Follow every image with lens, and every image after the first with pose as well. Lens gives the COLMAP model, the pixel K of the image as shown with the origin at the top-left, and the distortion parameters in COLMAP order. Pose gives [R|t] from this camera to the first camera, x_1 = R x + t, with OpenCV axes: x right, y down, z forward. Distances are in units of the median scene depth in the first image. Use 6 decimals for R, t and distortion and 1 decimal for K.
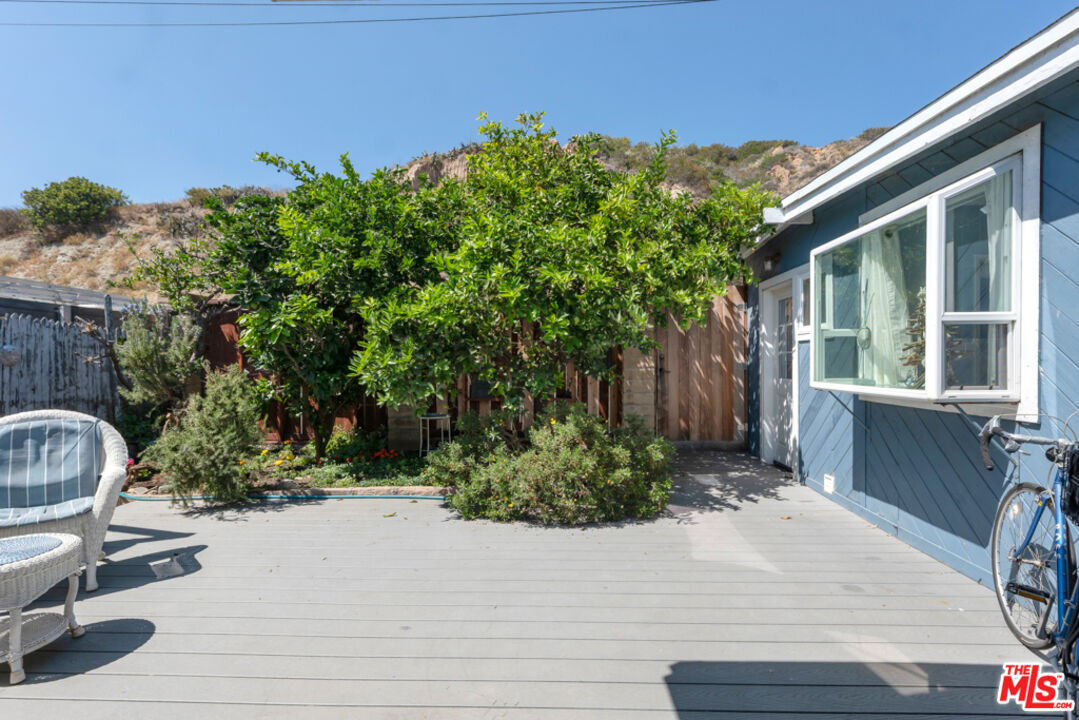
lens RADIAL K [[546.2, 0, 543.5], [0, 546.2, 361.0], [0, 0, 1]] dist [0.010442, -0.002896]
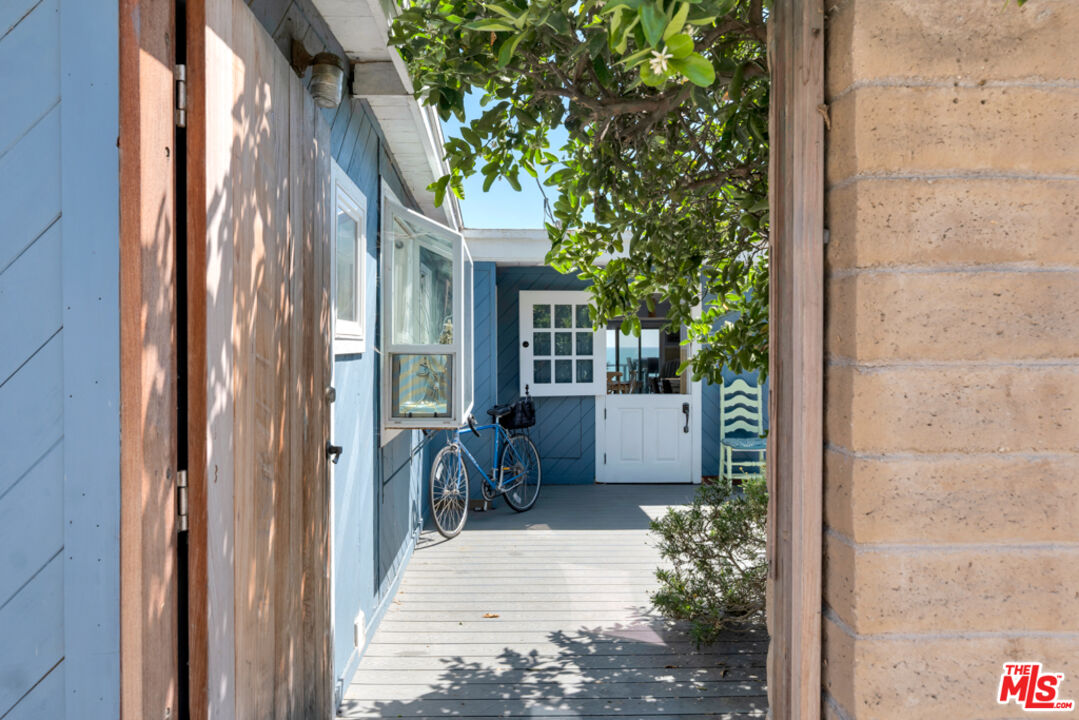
lens RADIAL K [[546.2, 0, 539.7], [0, 546.2, 355.2], [0, 0, 1]] dist [0.010442, -0.002896]
pose [[-0.999259, 0.000285, -0.038496, 0.366175], [0.000094, 0.999988, 0.004971, -0.040094], [0.038496, 0.004963, -0.999246, 1.495638]]
